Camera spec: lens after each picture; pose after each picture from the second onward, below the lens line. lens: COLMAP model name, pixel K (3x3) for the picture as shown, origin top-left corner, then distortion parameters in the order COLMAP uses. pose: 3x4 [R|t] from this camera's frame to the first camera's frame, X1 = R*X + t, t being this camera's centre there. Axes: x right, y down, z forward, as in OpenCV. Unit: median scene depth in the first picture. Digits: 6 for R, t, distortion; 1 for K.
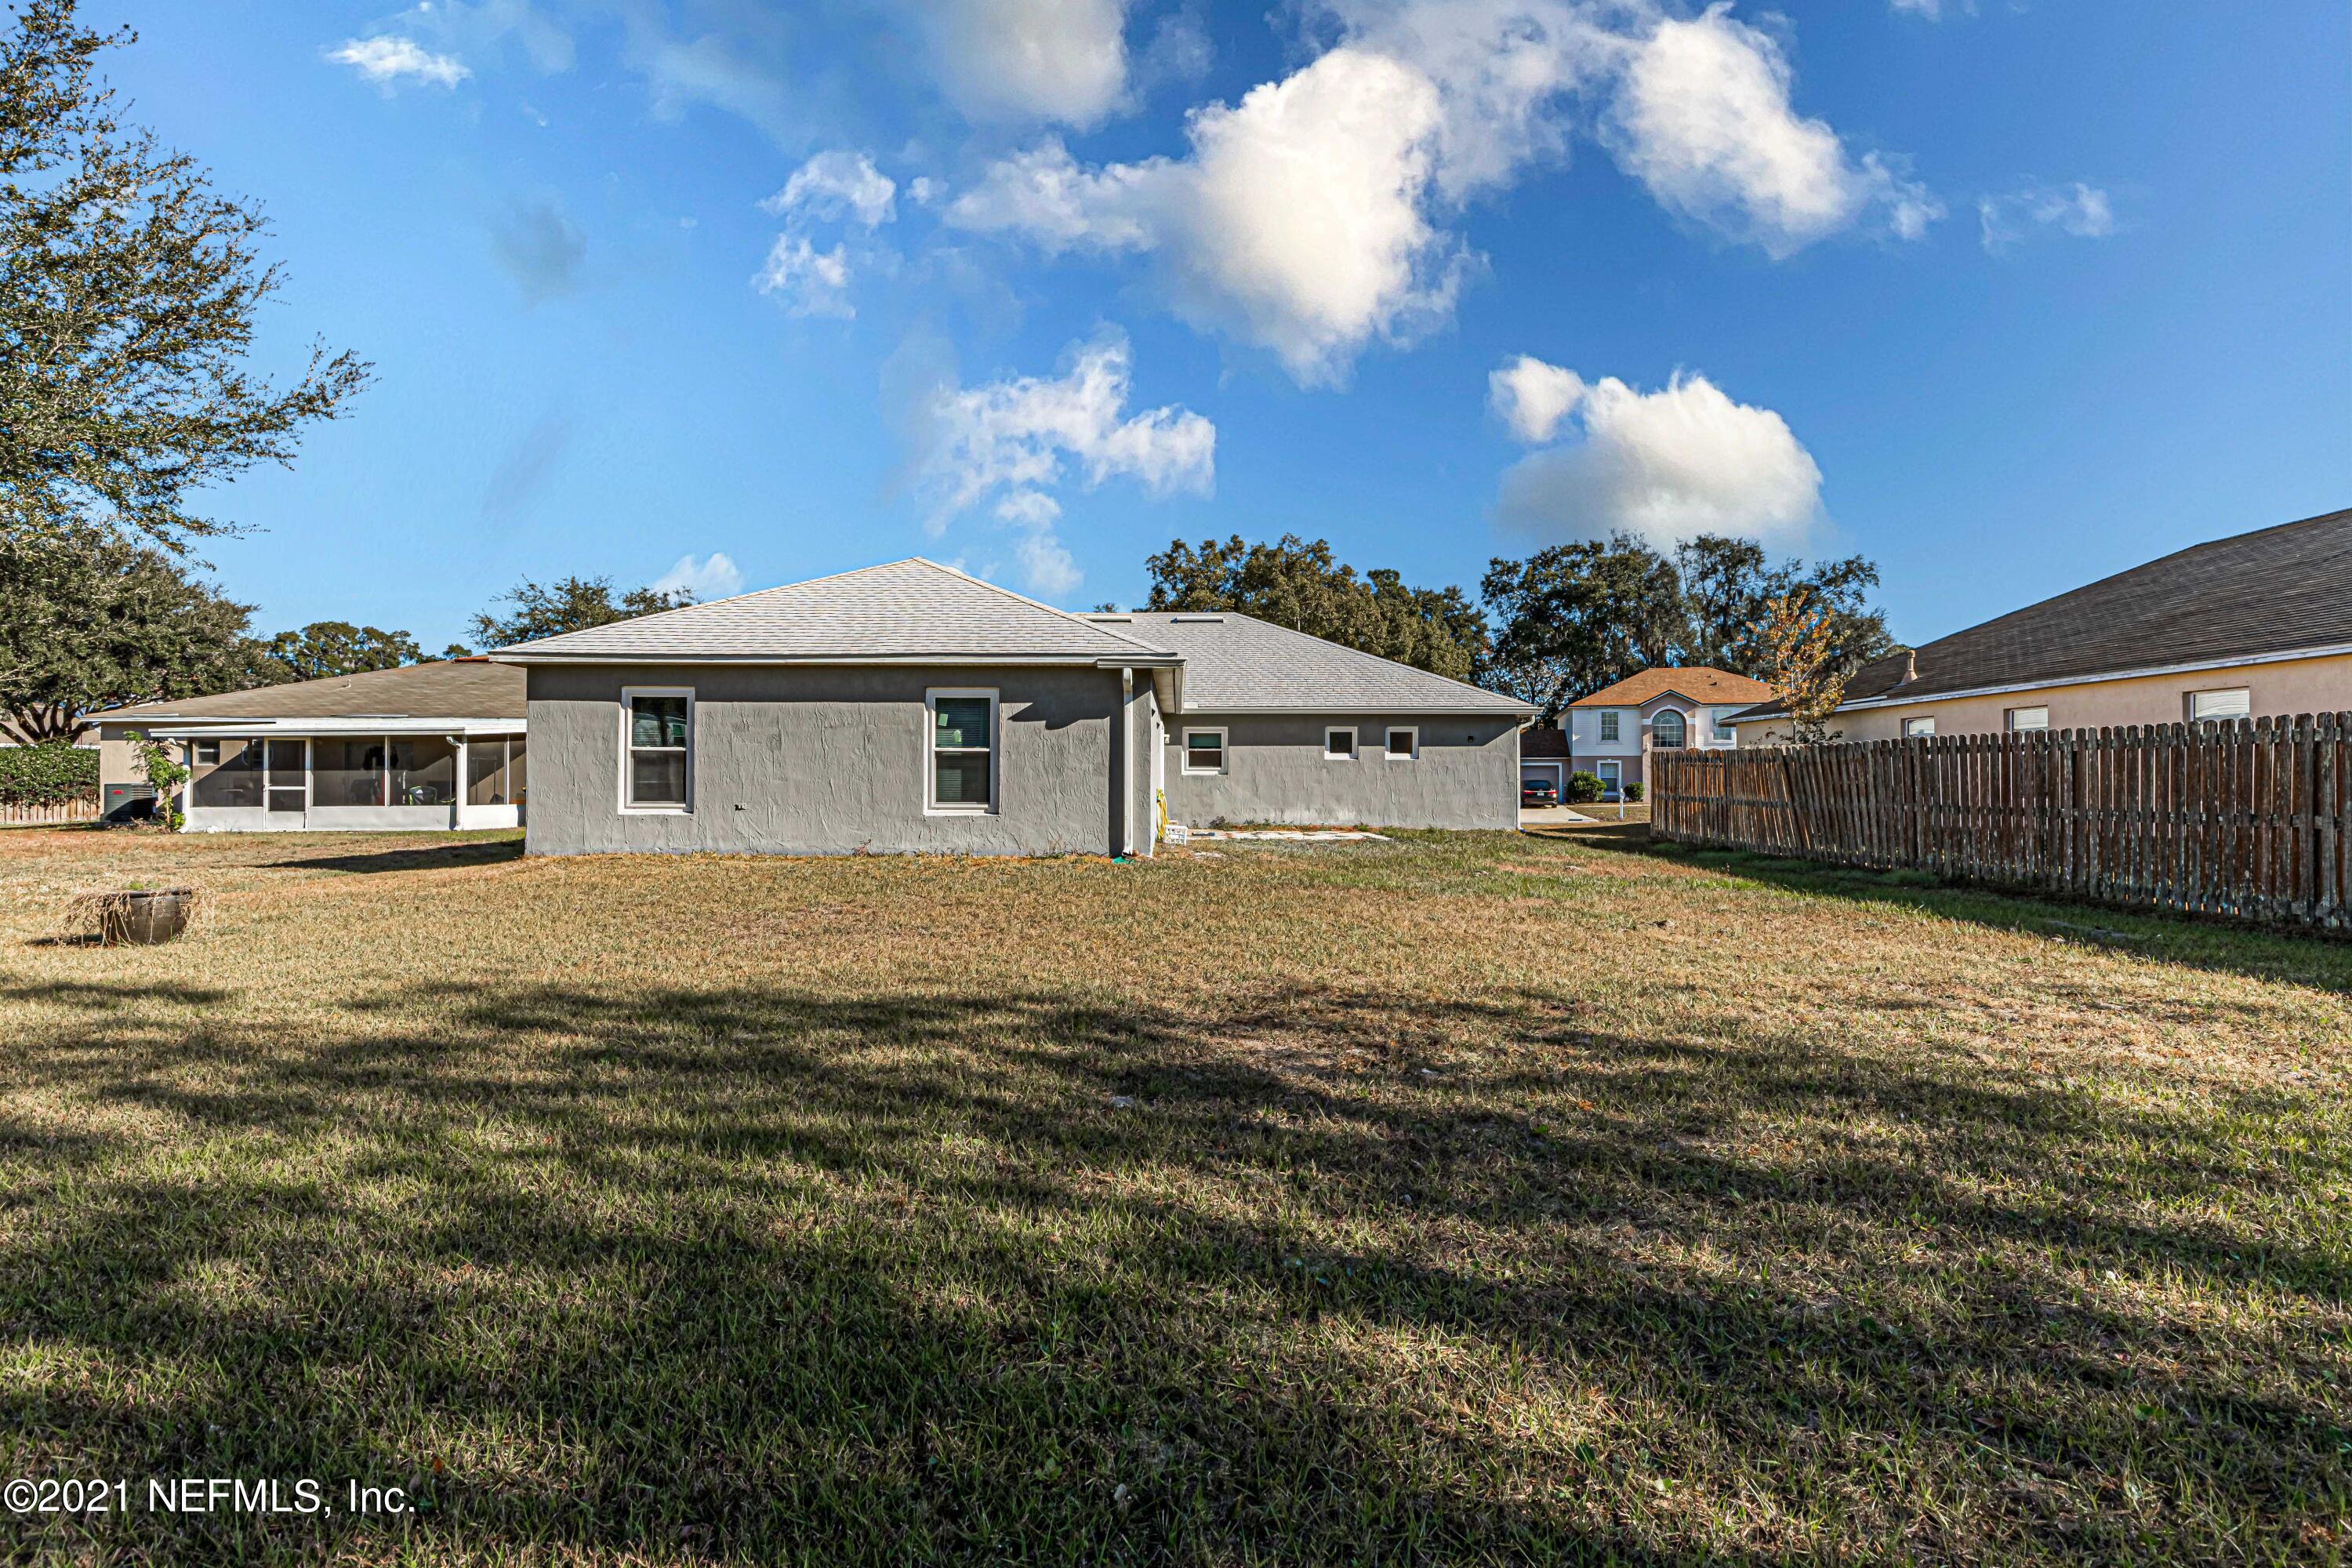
lens RADIAL K [[1060.0, 0, 1176.0], [0, 1060.0, 784.0], [0, 0, 1]] dist [0.003602, -0.000155]
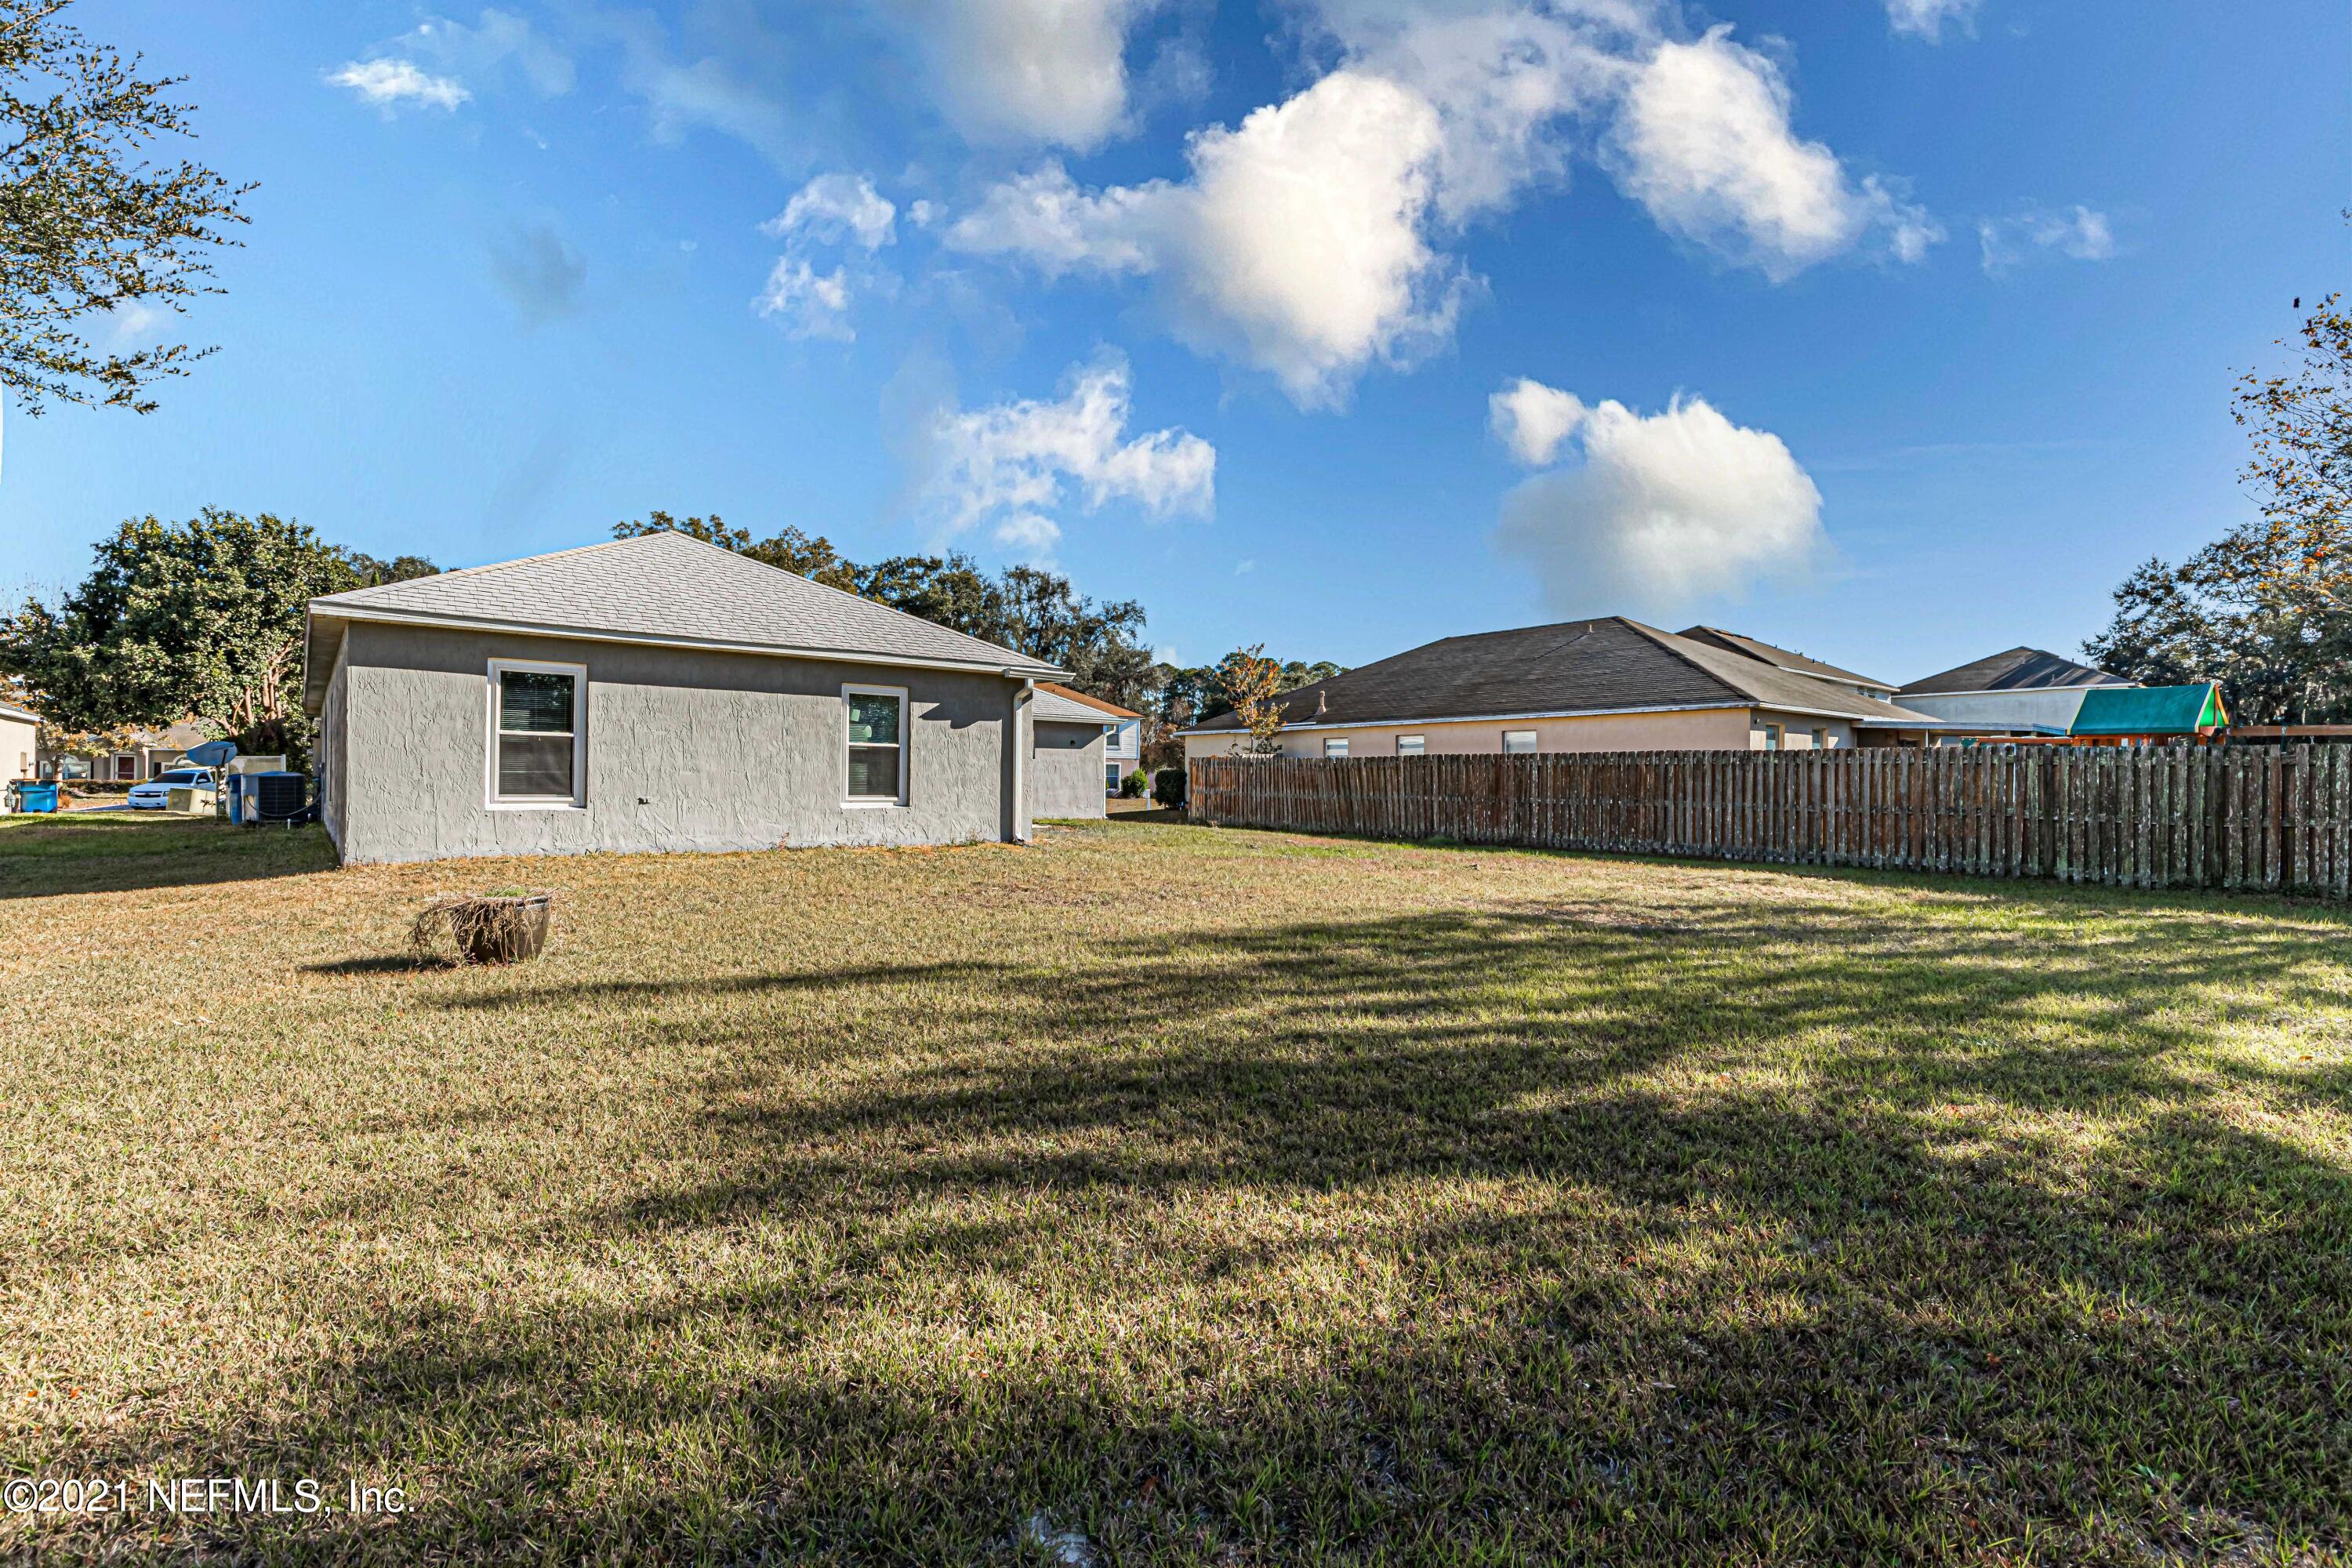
lens RADIAL K [[1098.2, 0, 1132.1], [0, 1098.2, 778.8], [0, 0, 1]] dist [0.003247, -0.000250]
pose [[0.769158, 0.009118, 0.638994, -0.687200], [-0.008670, 0.999955, -0.003832, 0.002823], [-0.639000, -0.002592, 0.769202, 0.008752]]
